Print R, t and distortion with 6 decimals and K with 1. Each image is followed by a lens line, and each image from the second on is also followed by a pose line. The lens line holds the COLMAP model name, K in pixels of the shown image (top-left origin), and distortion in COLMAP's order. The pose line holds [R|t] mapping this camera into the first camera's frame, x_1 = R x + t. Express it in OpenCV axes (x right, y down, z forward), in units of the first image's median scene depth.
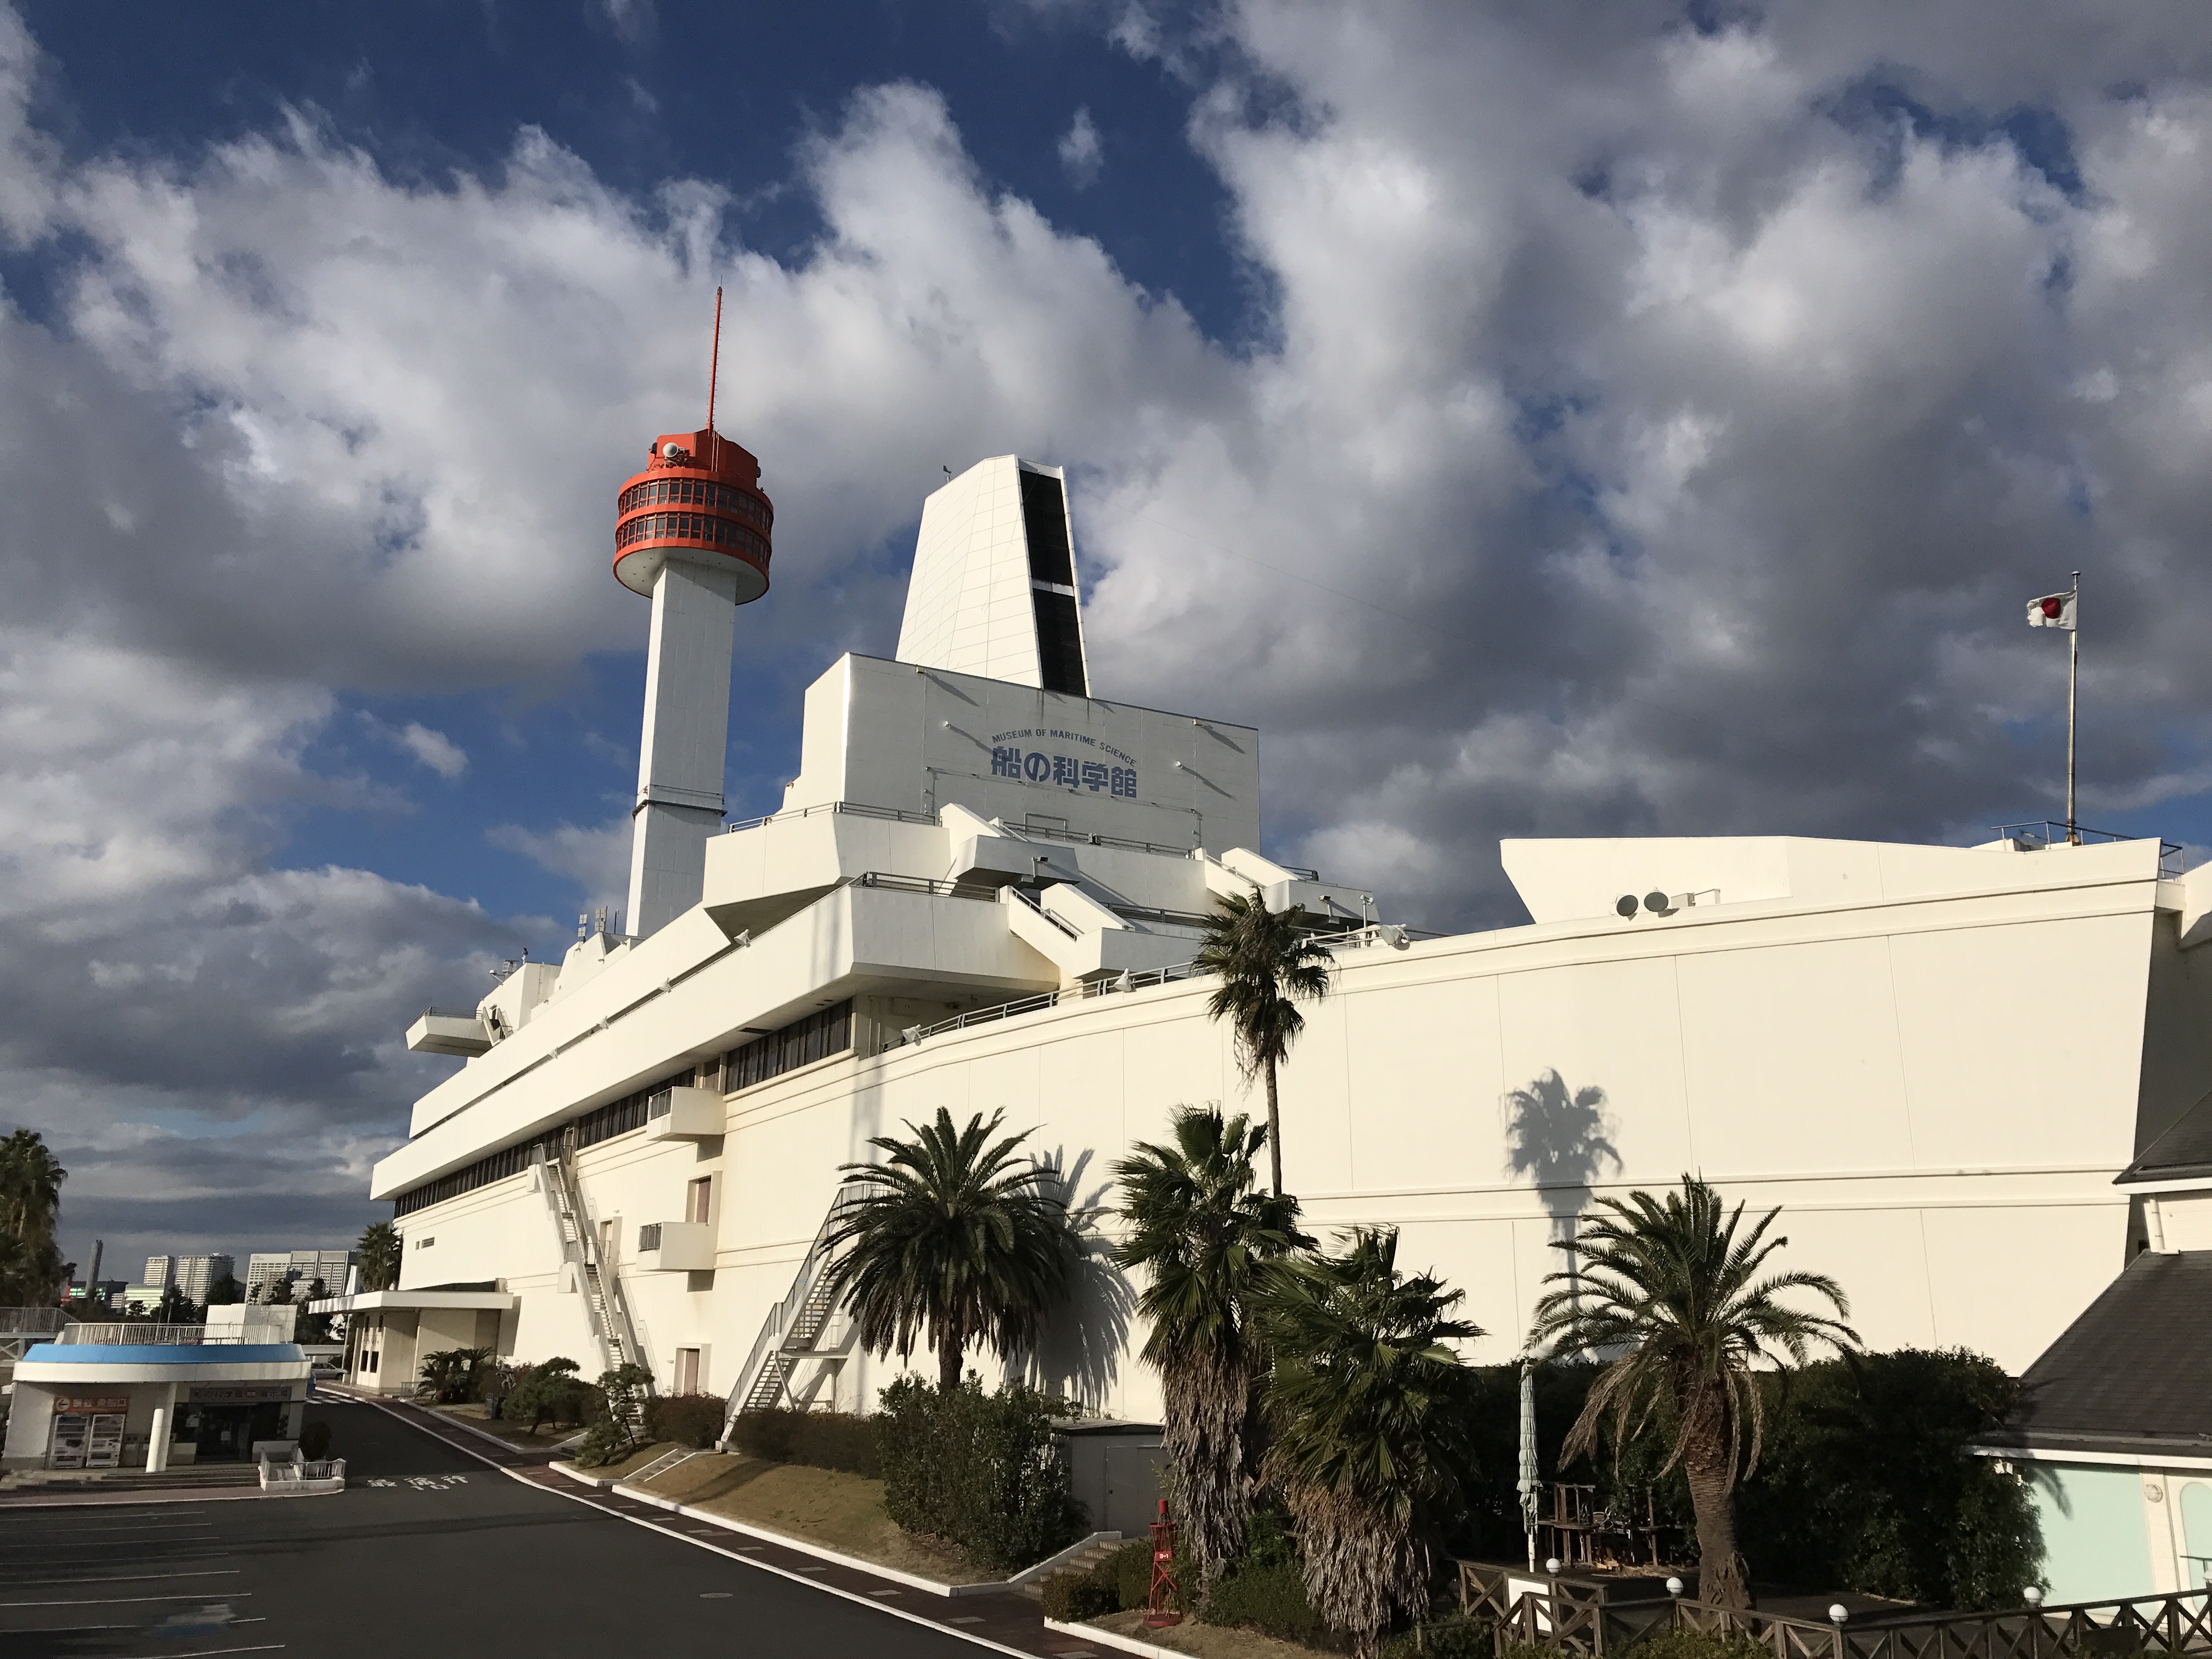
lens RADIAL K [[1792.9, 0, 1116.8], [0, 1792.9, 843.6], [0, 0, 1]] dist [0.063426, -0.083808]
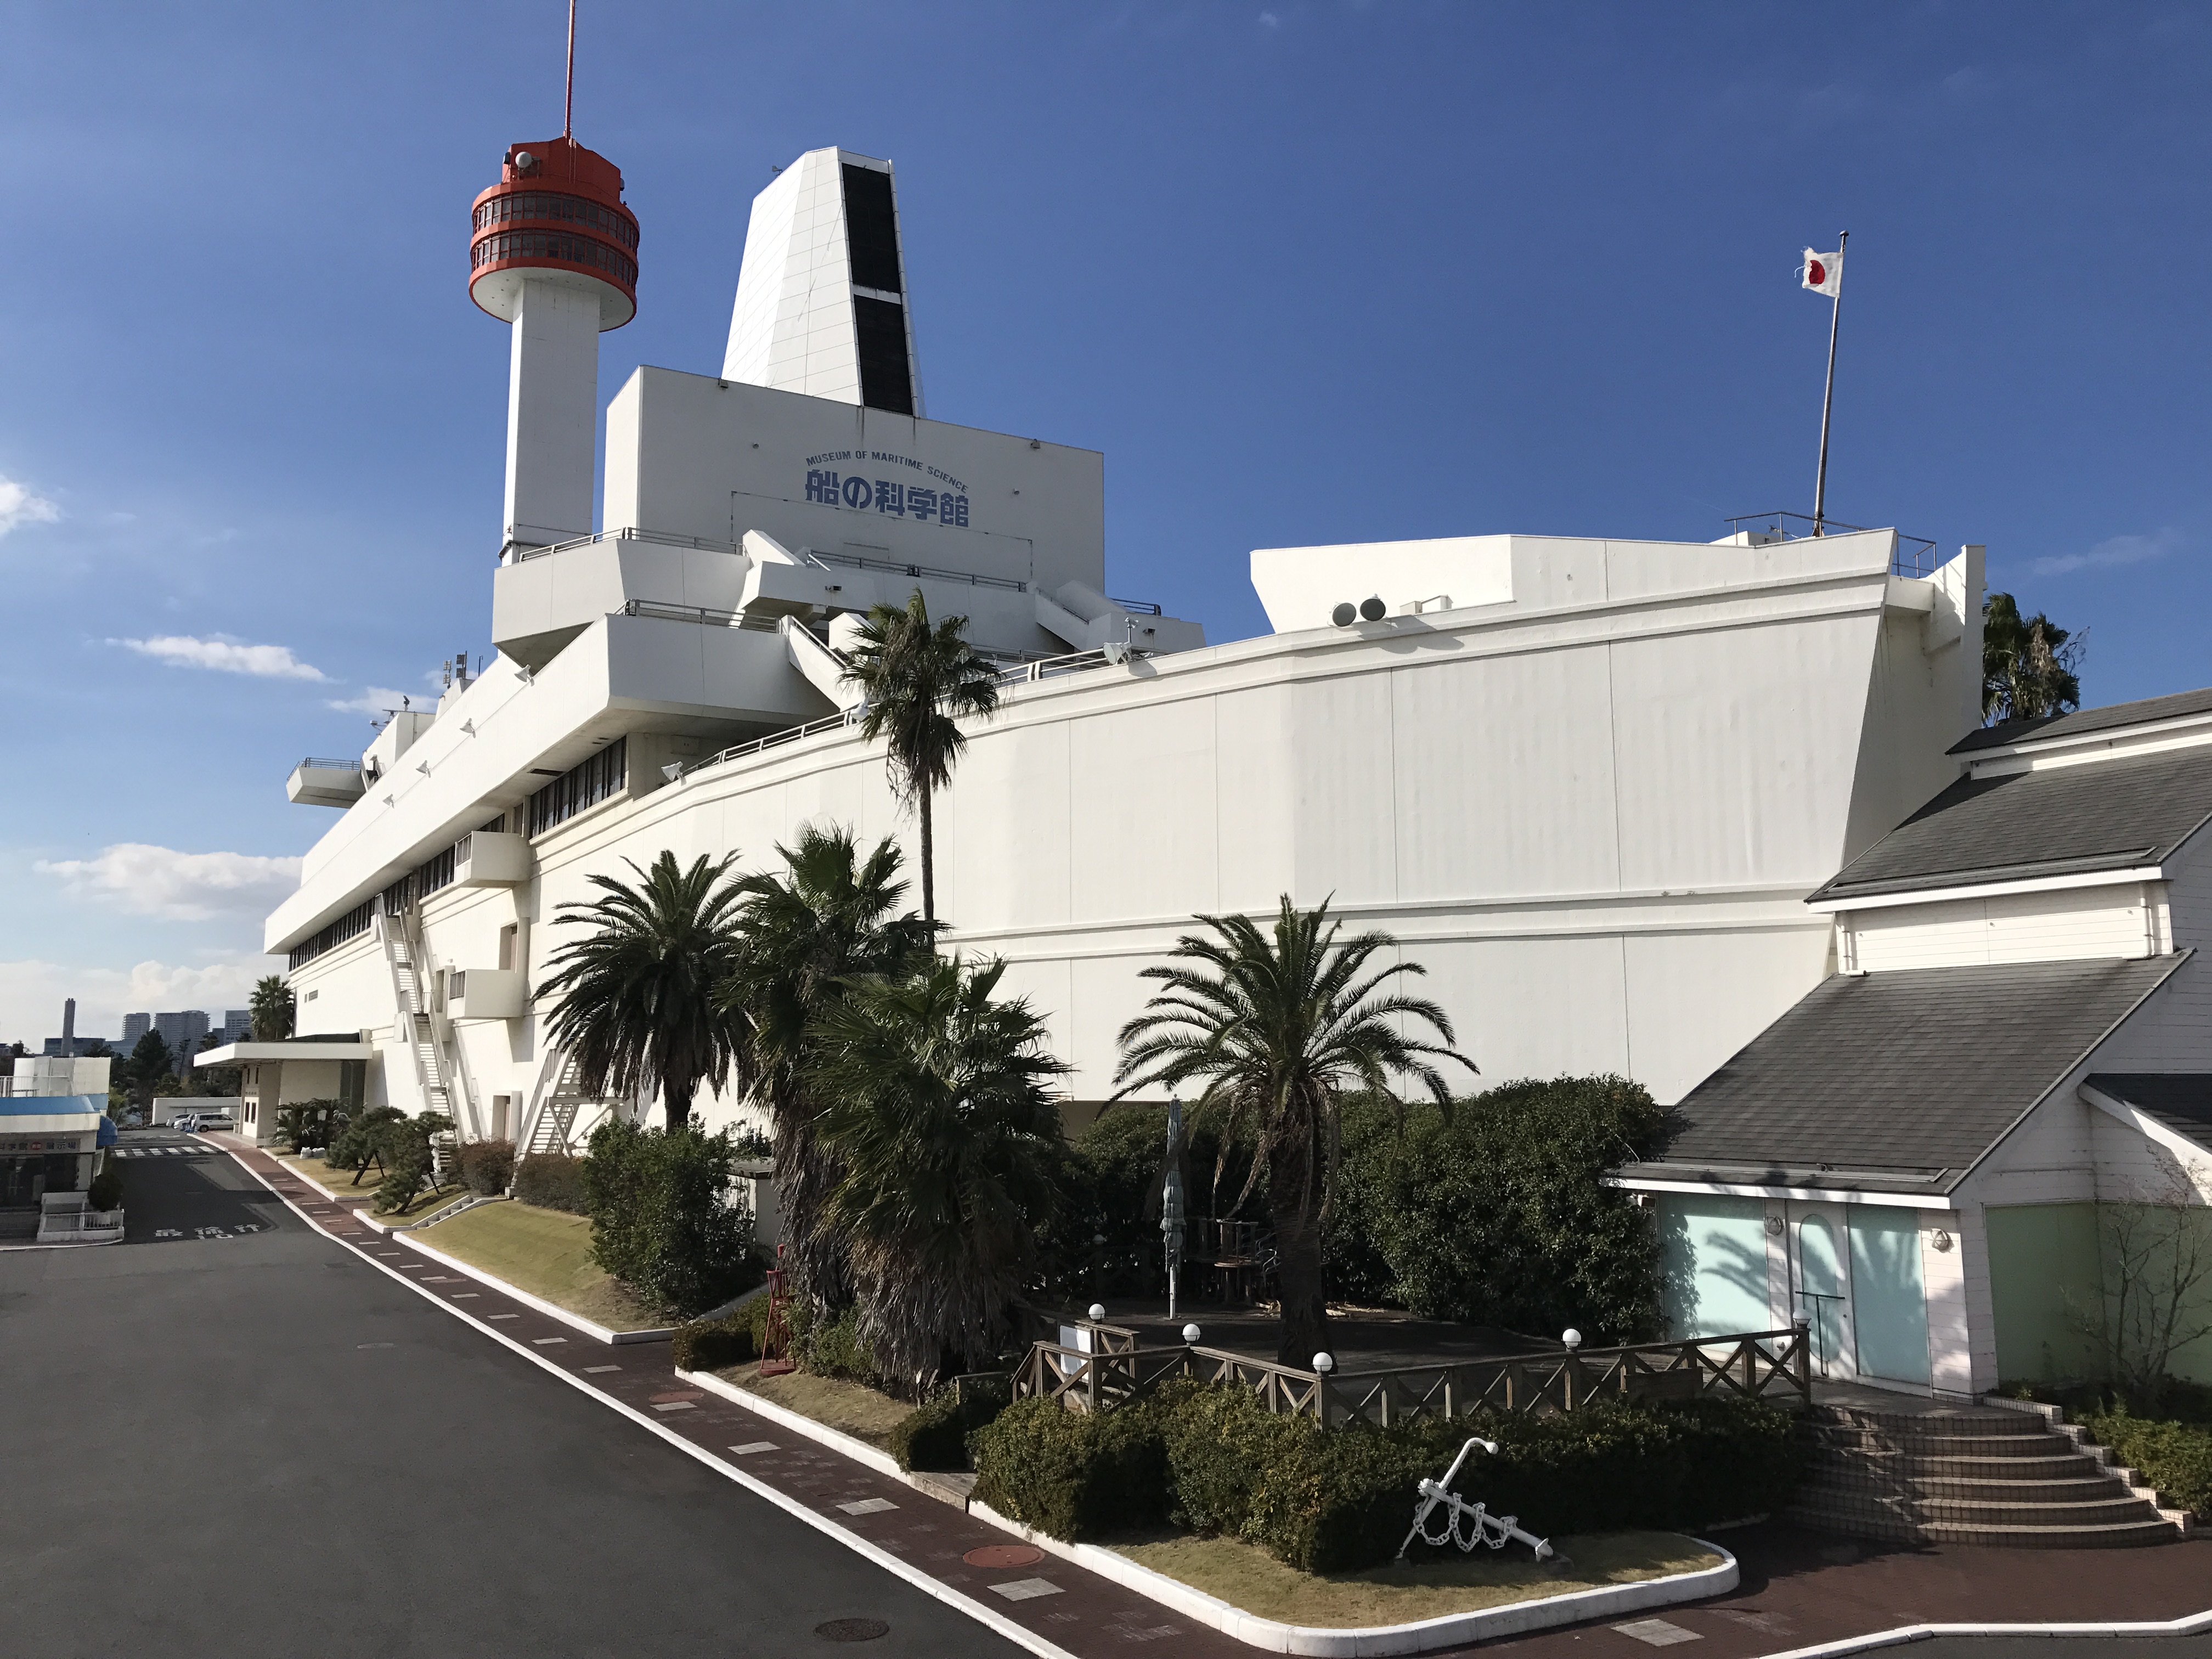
lens RADIAL K [[1792.9, 0, 1116.8], [0, 1792.9, 843.6], [0, 0, 1]] dist [0.063426, -0.083808]
pose [[0.999833, -0.010735, 0.014787, 0.096331], [0.008621, 0.990630, 0.136301, 0.015460], [-0.016112, -0.136151, 0.990557, 0.050471]]
